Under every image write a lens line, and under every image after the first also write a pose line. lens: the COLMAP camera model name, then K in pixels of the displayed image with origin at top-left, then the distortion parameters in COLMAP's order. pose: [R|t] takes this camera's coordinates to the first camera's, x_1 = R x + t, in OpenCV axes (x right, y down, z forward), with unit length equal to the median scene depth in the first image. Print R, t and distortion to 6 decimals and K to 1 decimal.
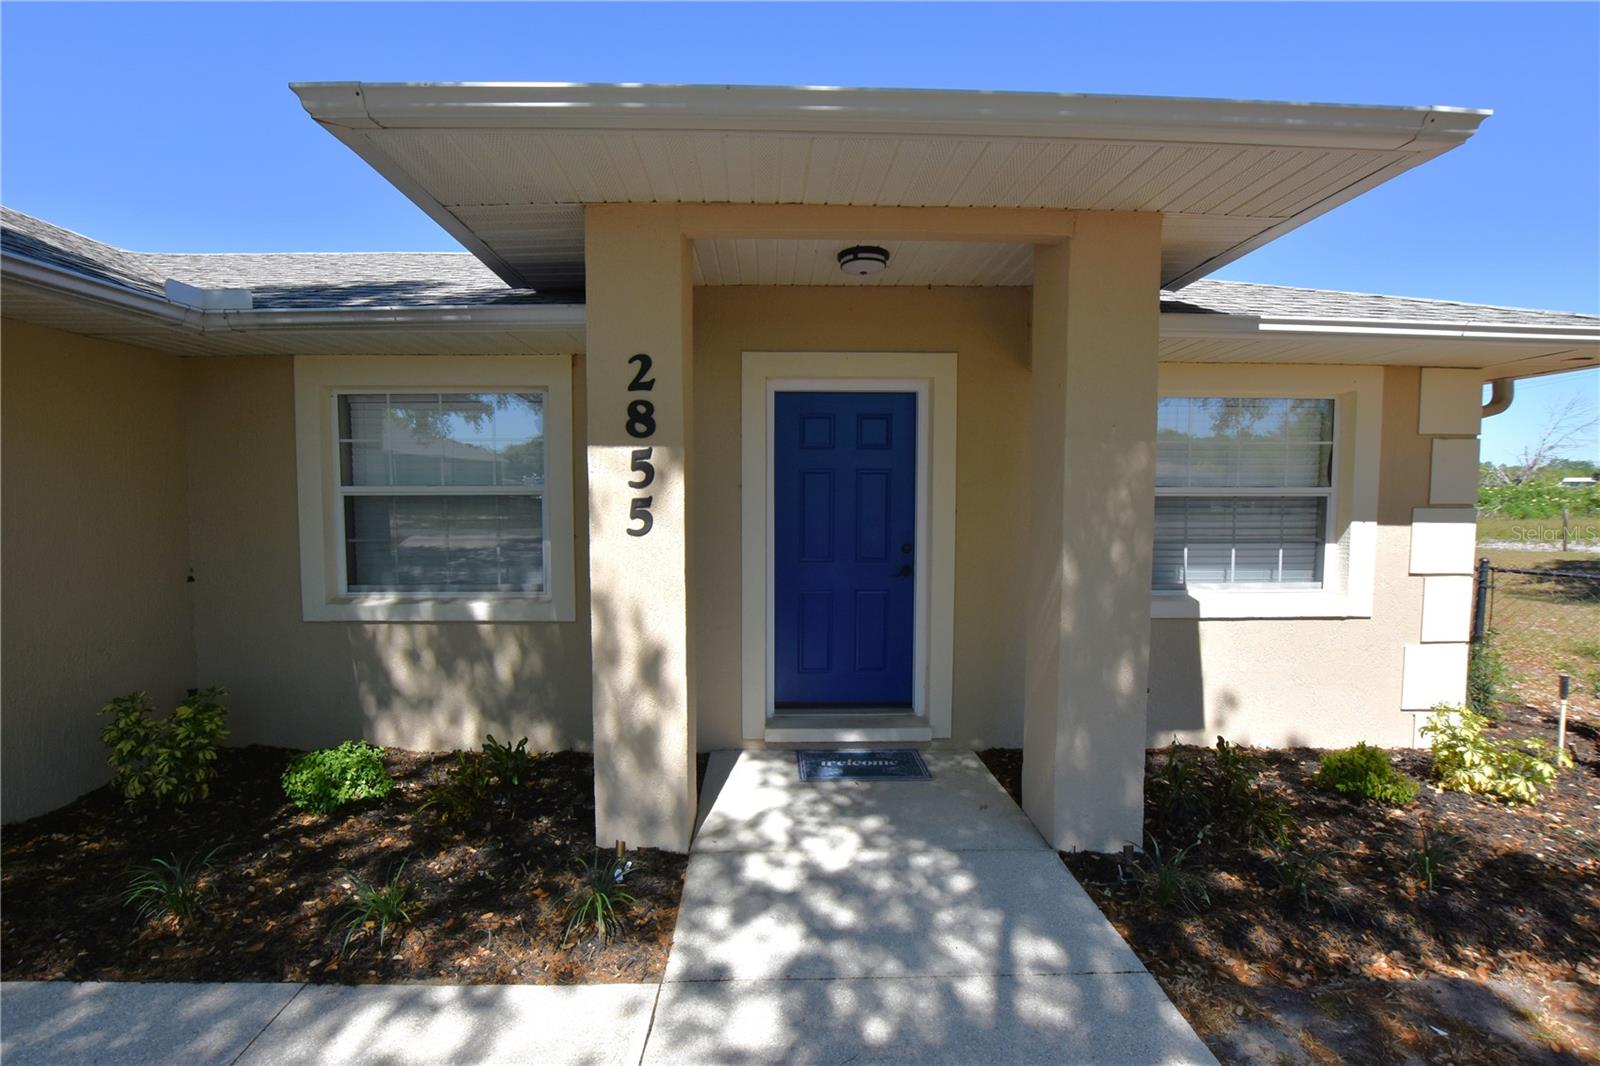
lens RADIAL K [[700.4, 0, 795.6], [0, 700.4, 553.4], [0, 0, 1]] dist [-0.011139, -0.000027]
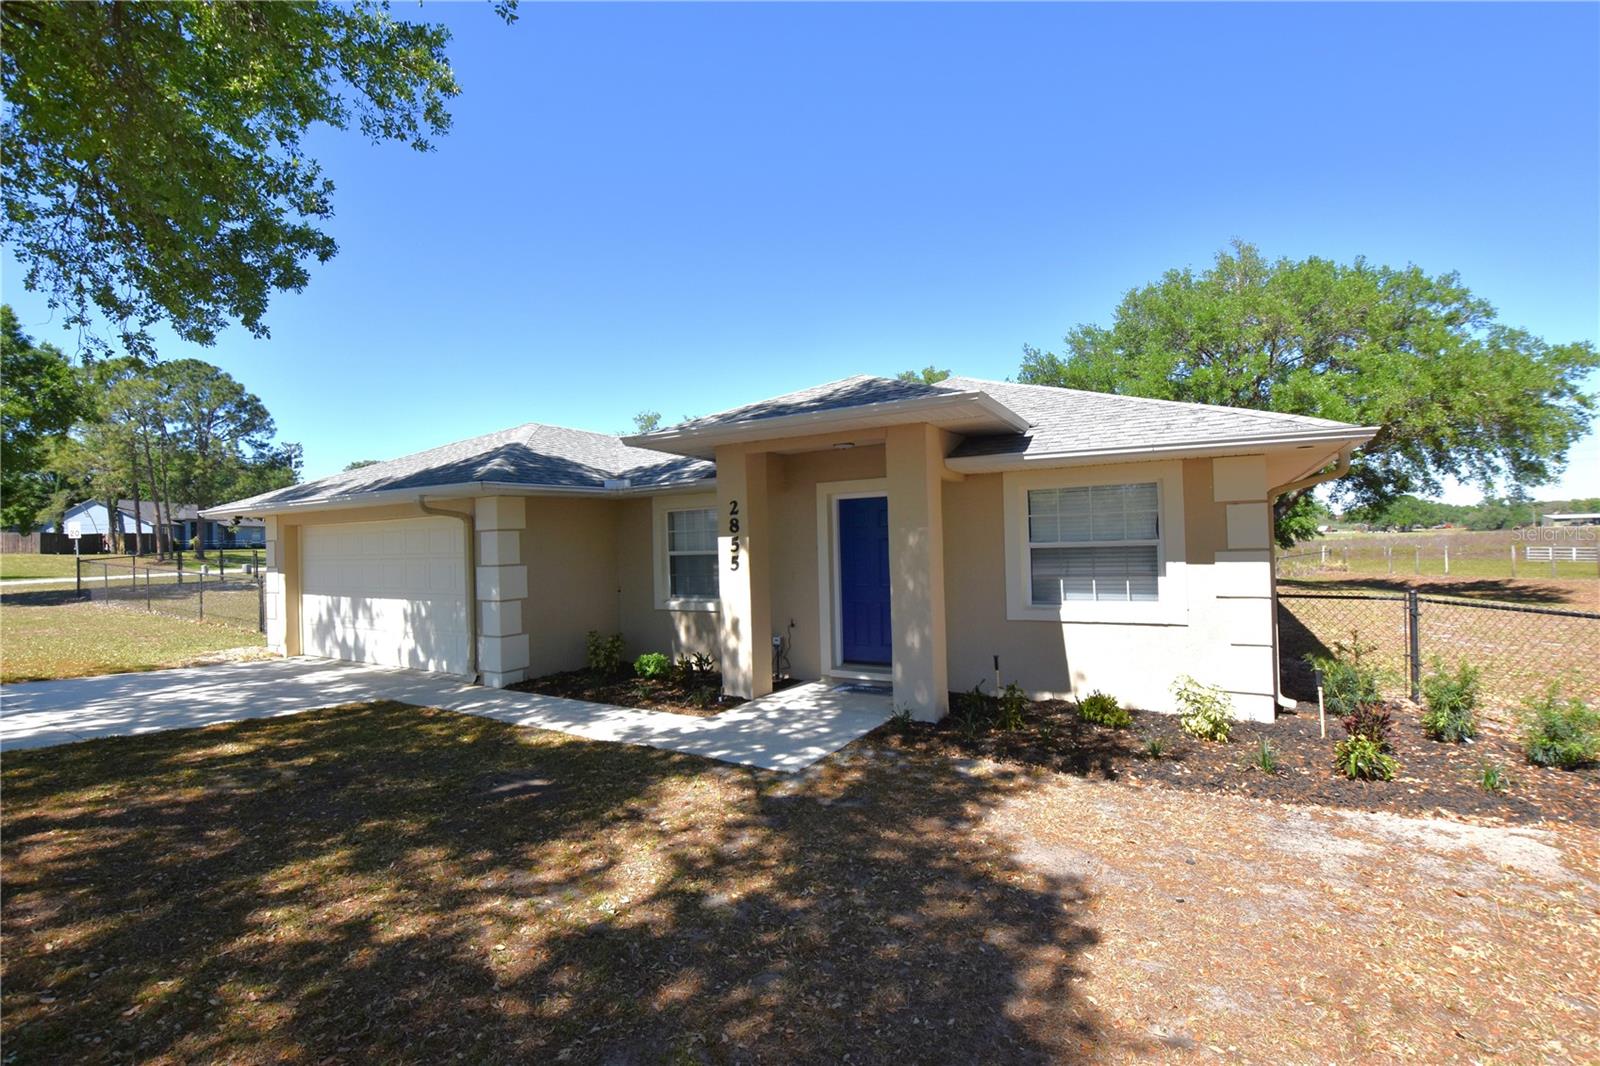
lens RADIAL K [[709.8, 0, 800.0], [0, 709.8, 533.0], [0, 0, 1]] dist [-0.042281, 0.009656]
pose [[0.846182, -0.032565, -0.531898, 1.127635], [-0.018870, 0.995674, -0.090980, 0.056246], [0.532560, 0.087022, 0.841907, -0.875475]]
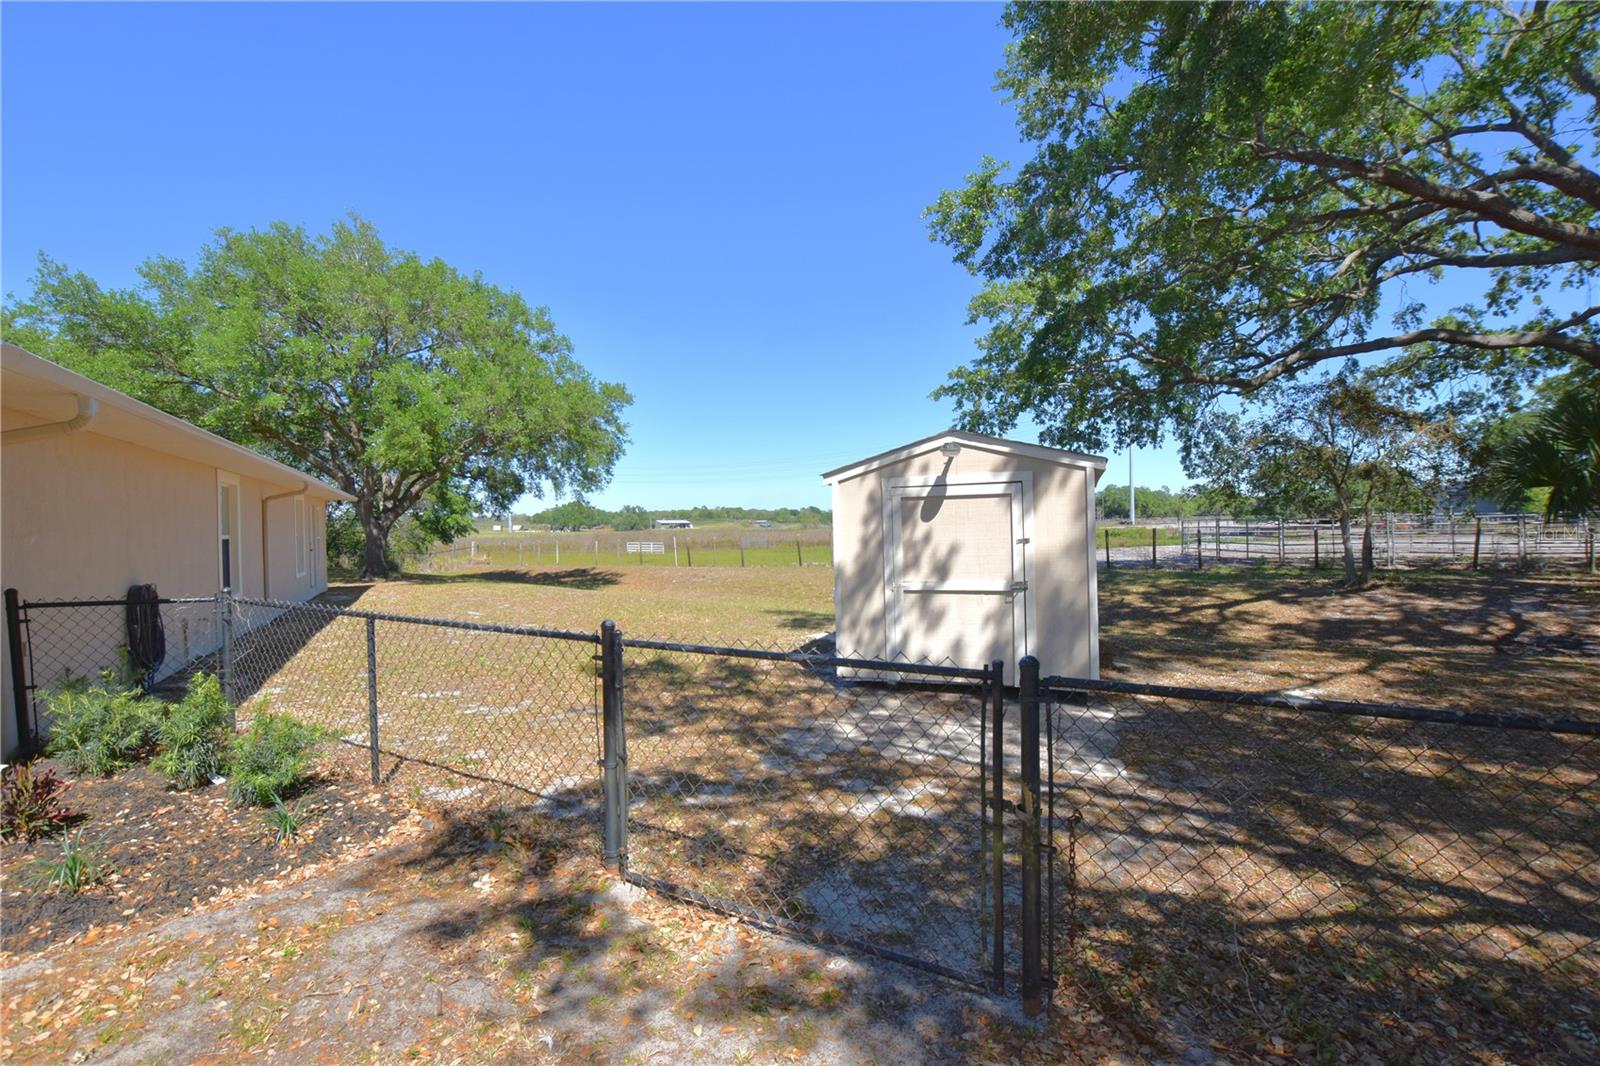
lens RADIAL K [[709.8, 0, 800.0], [0, 709.8, 533.0], [0, 0, 1]] dist [-0.042281, 0.009656]
pose [[0.892898, -0.021800, 0.449730, 1.900510], [0.057271, 0.996213, -0.065418, 0.062212], [-0.446601, 0.084169, 0.890766, -0.358172]]
